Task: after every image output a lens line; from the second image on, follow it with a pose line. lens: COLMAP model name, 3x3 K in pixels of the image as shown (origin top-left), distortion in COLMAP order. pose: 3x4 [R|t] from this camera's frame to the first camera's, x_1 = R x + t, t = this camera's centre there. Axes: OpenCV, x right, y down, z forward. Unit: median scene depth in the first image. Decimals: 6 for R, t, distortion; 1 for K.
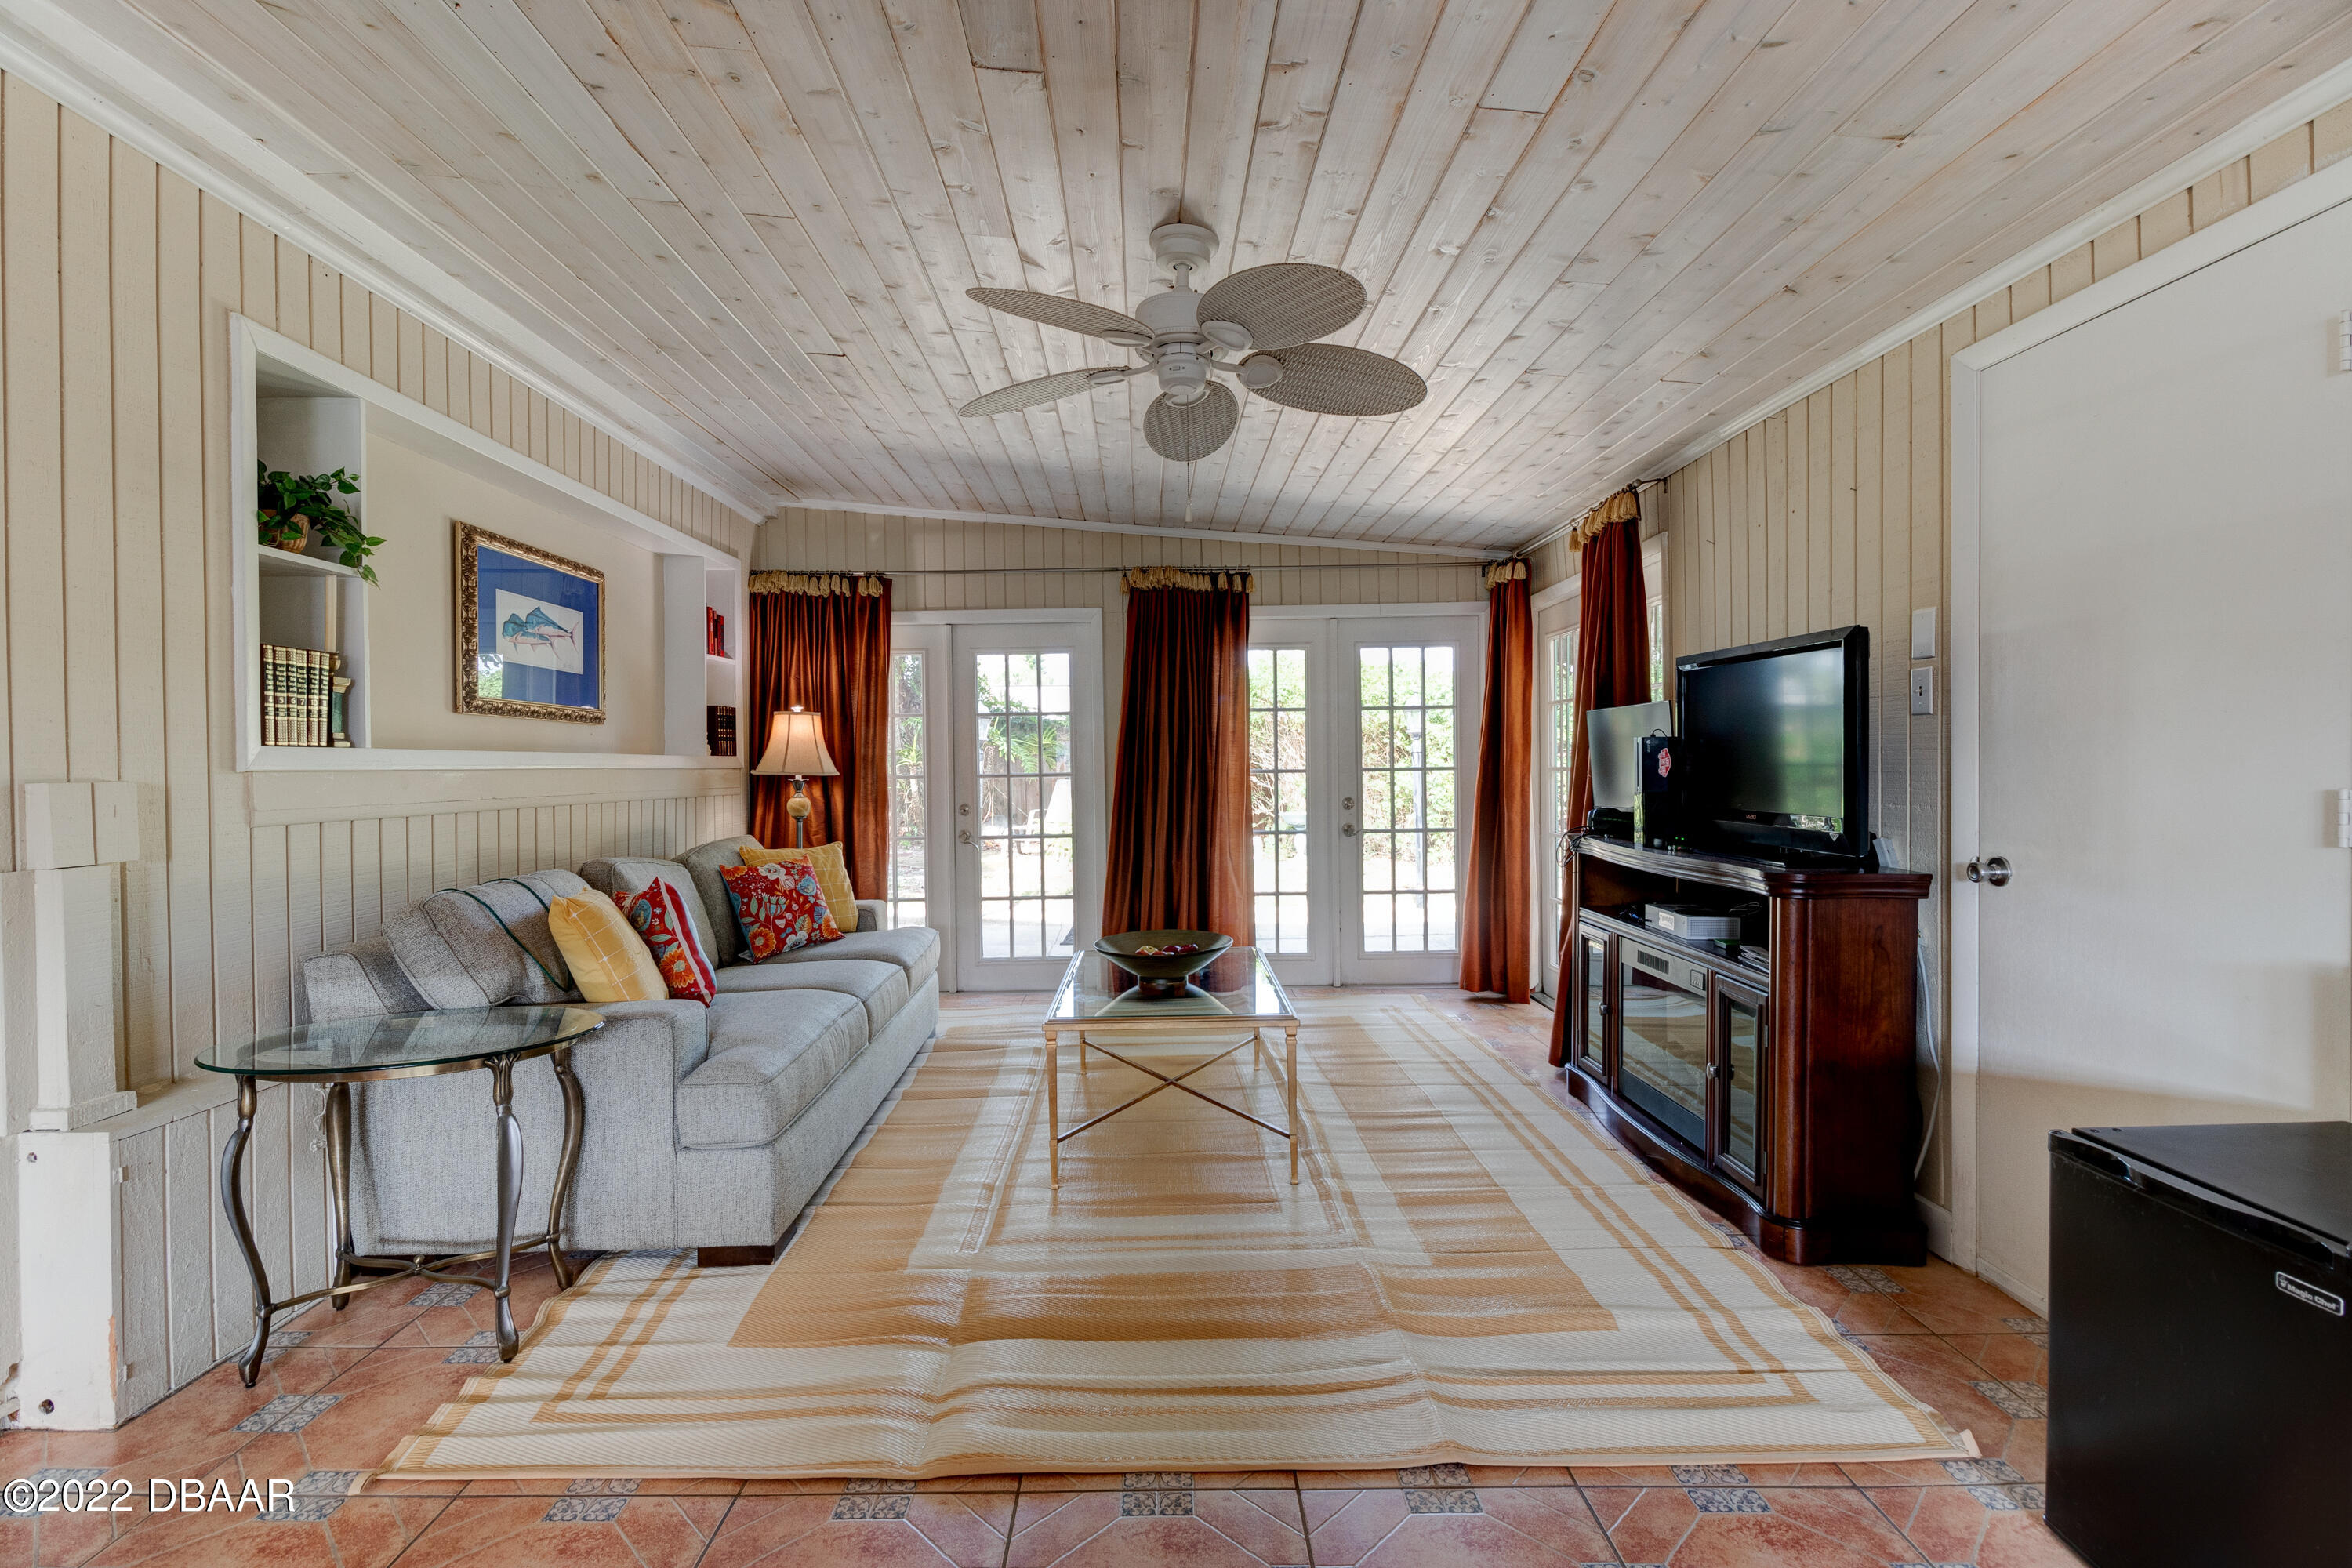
lens RADIAL K [[1076.7, 0, 1166.1], [0, 1076.7, 781.9], [0, 0, 1]] dist [0.027447, -0.017865]
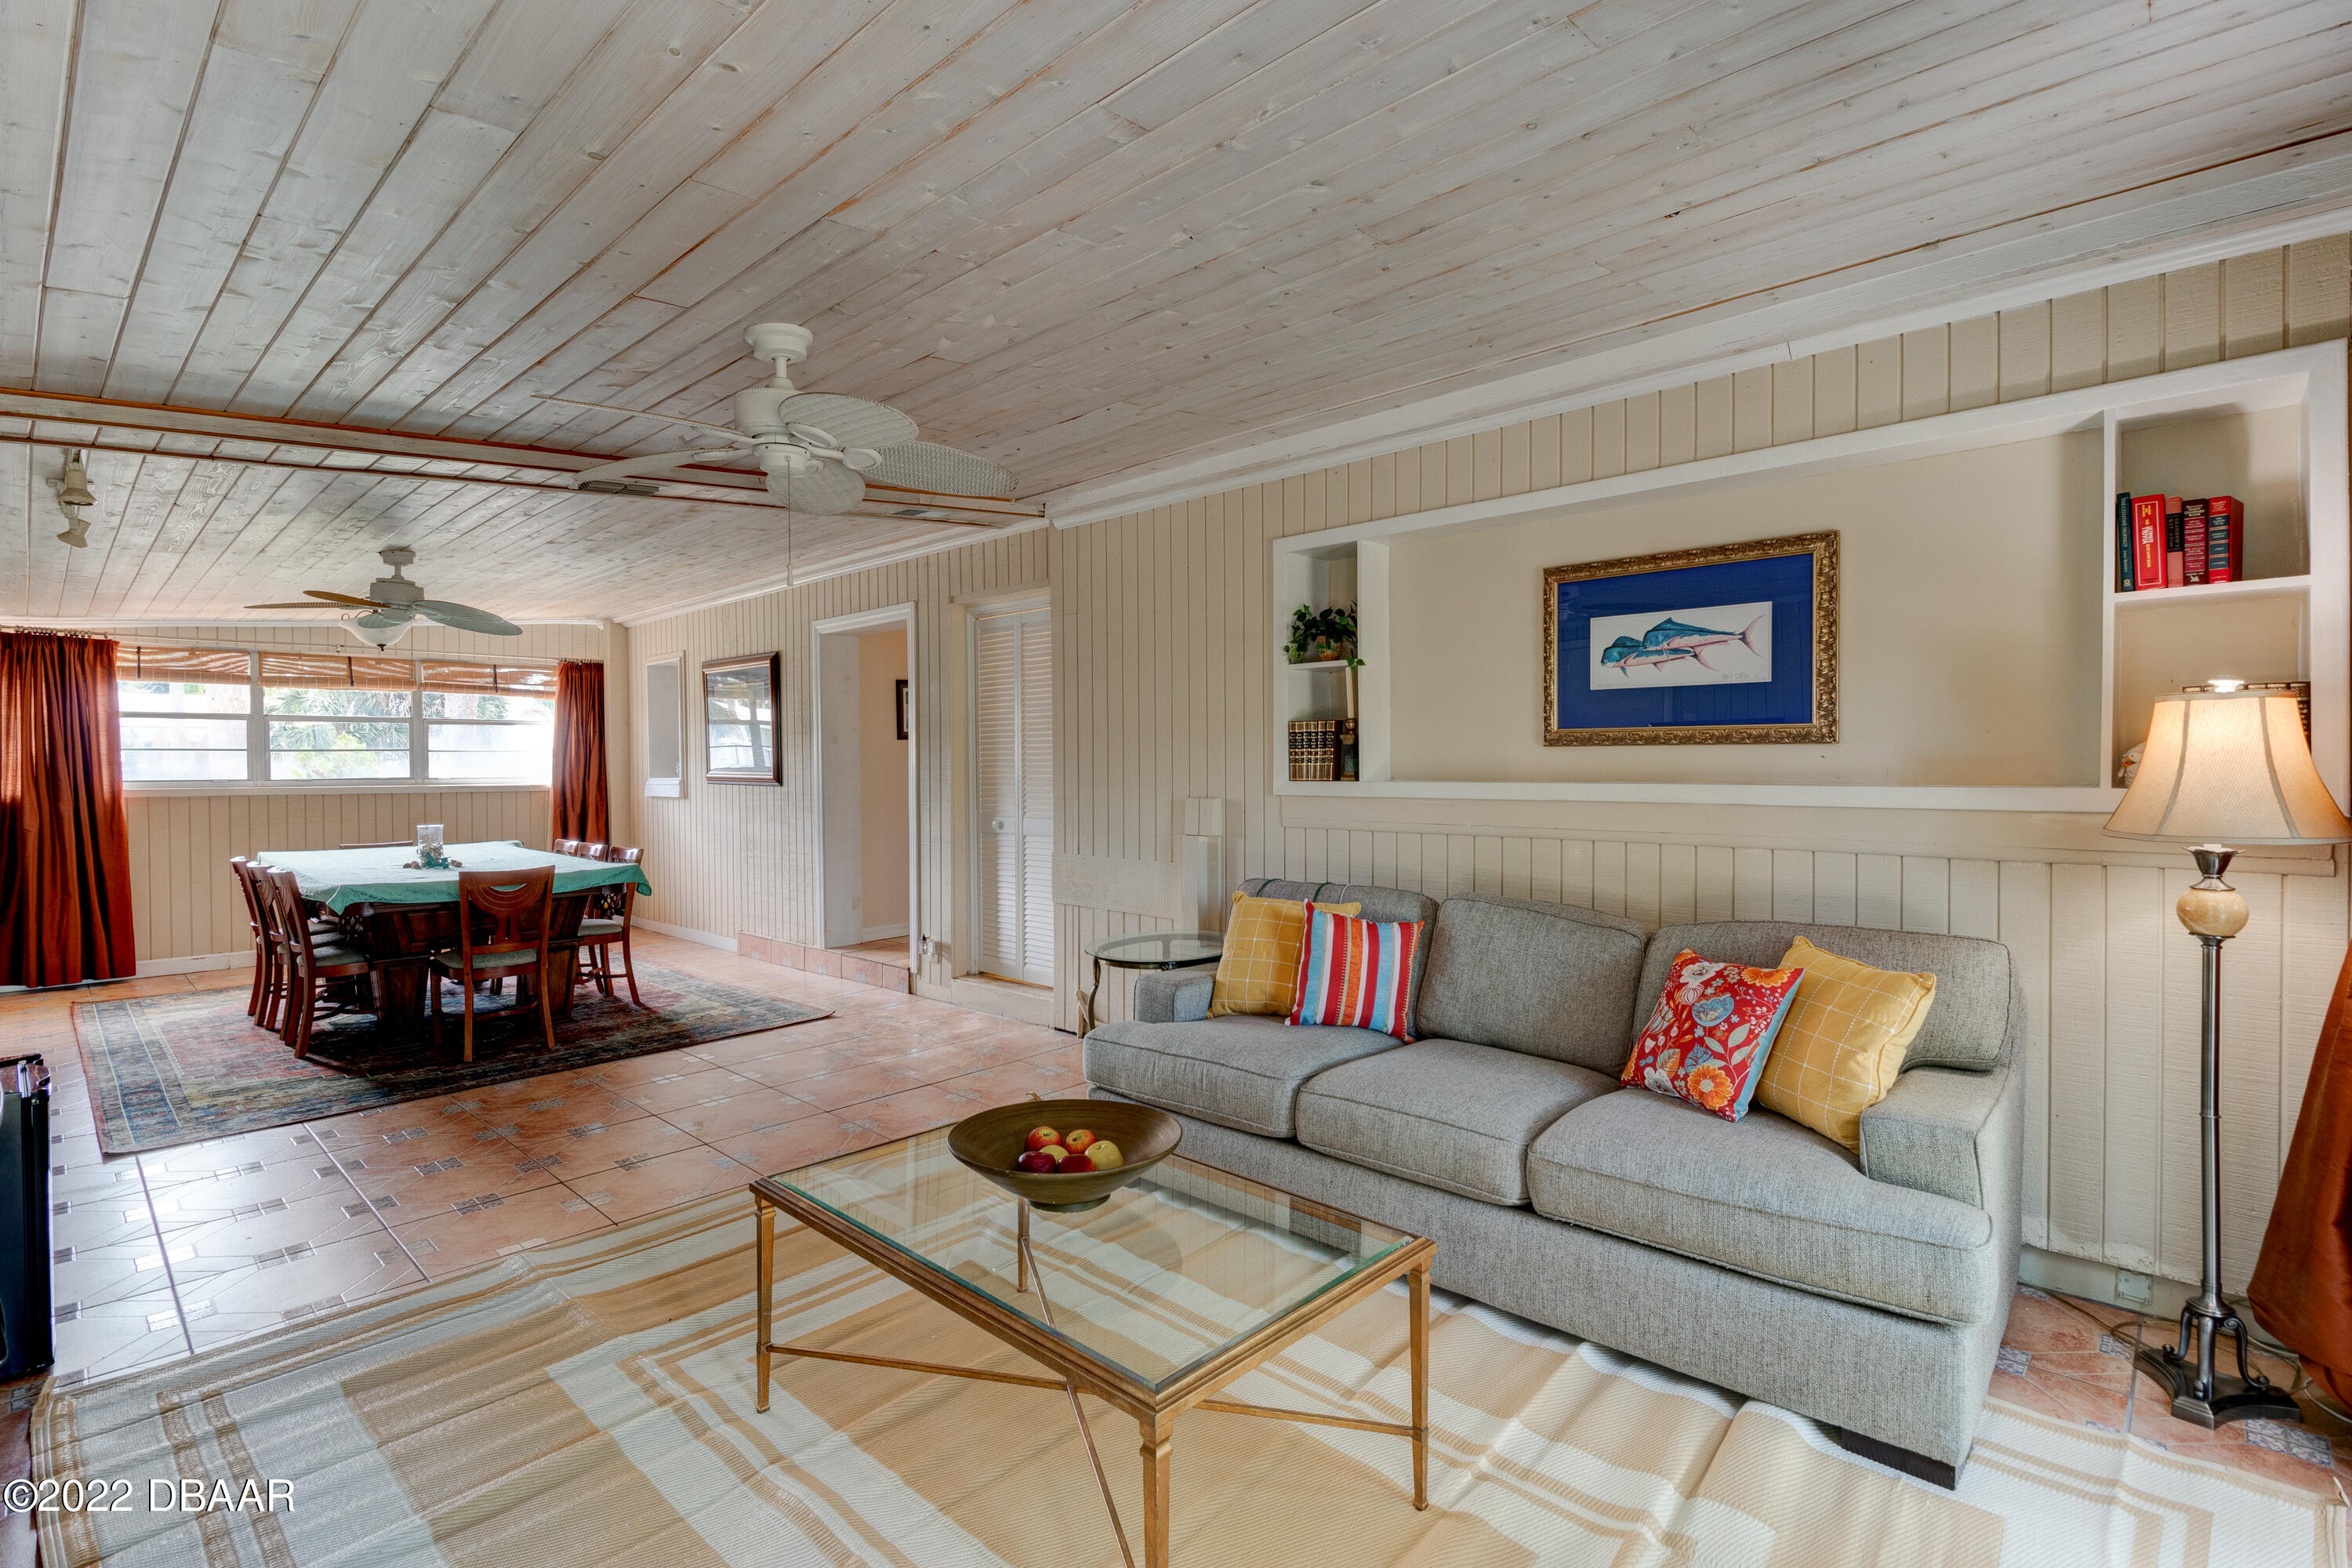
lens RADIAL K [[1076.7, 0, 1166.1], [0, 1076.7, 781.9], [0, 0, 1]] dist [0.027447, -0.017865]
pose [[-0.704444, 0.029569, -0.709144, 0.355867], [0.003227, 0.999255, 0.038460, -0.064640], [0.709753, 0.024805, -0.704014, 1.371920]]
